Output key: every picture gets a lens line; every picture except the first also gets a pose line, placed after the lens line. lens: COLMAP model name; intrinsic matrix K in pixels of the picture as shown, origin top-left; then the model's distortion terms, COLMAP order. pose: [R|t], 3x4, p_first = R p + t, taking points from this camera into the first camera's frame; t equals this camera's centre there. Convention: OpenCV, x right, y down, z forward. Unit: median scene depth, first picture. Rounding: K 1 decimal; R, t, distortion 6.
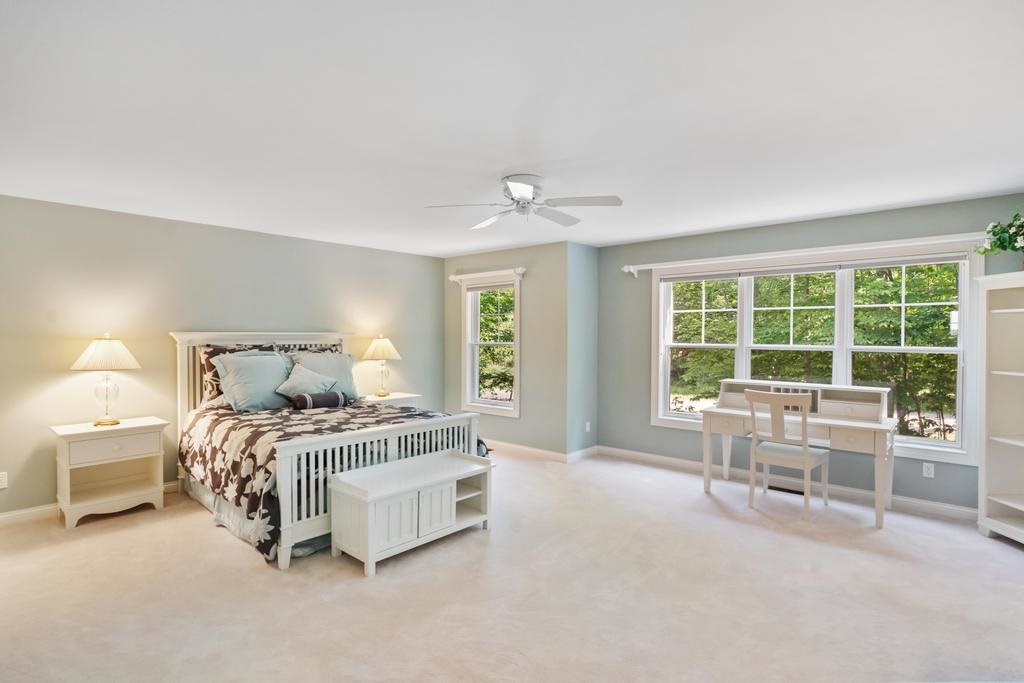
lens RADIAL K [[511.0, 0, 512.0], [0, 511.0, 341.5], [0, 0, 1]] dist [0.000415, 0.000096]
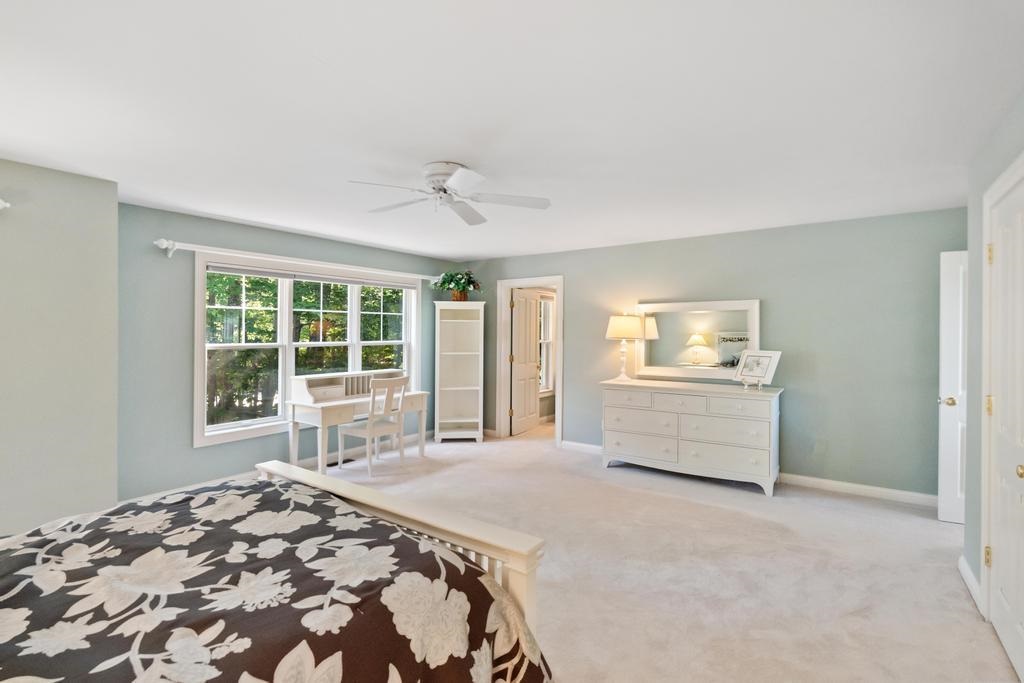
lens RADIAL K [[477.4, 0, 512.0], [0, 477.4, 341.5], [0, 0, 1]] dist [0.000023, -0.000021]
pose [[-0.115505, -0.018239, 0.993139, -0.645891], [0.015460, 0.999677, 0.020157, -0.011444], [-0.993187, 0.017682, -0.115186, 0.744391]]
